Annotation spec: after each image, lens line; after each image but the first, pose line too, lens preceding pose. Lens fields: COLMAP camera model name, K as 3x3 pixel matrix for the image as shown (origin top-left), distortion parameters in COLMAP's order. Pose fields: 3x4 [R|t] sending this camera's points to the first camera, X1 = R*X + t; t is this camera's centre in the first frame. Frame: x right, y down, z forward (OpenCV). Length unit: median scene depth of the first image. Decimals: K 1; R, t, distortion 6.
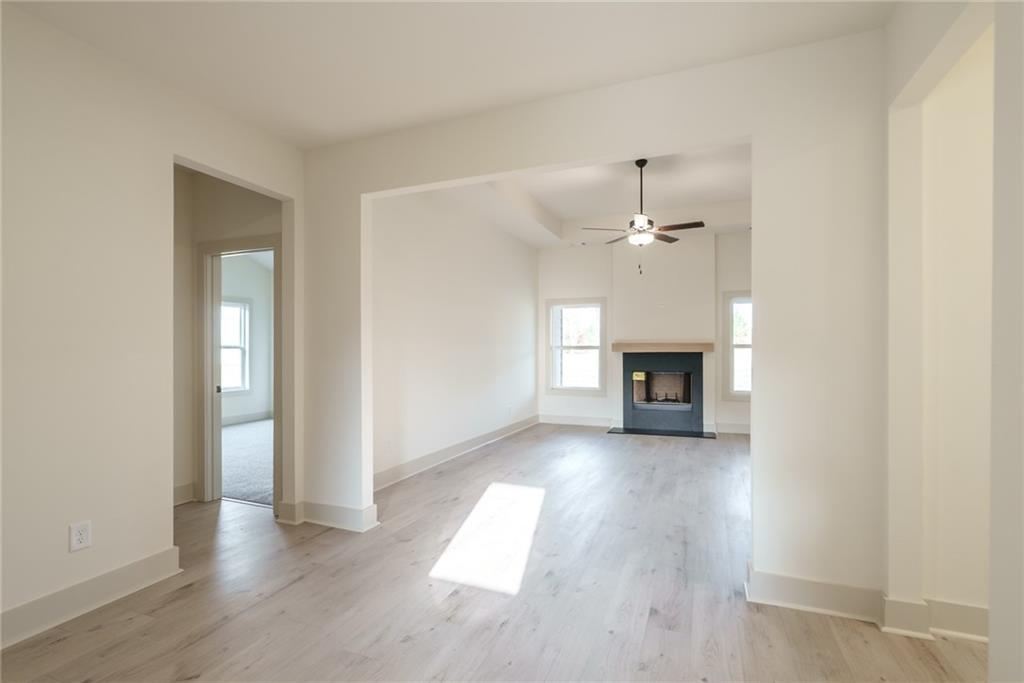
lens RADIAL K [[467.1, 0, 515.6], [0, 467.1, 345.9], [0, 0, 1]] dist [0.001621, 0.000833]
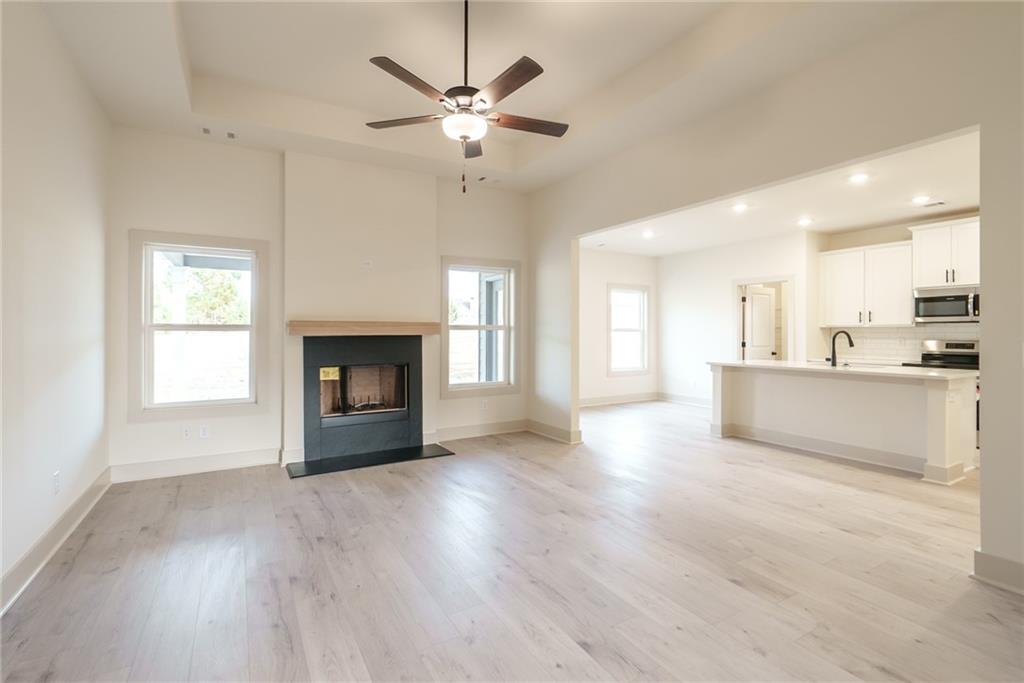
lens RADIAL K [[467.1, 0, 494.4], [0, 467.1, 324.2], [0, 0, 1]] dist [0.001621, 0.000833]
pose [[0.605114, 0.018864, 0.795915, -0.105240], [-0.004659, 0.999786, -0.020154, 0.009815], [-0.796125, 0.008488, 0.605072, 0.441405]]
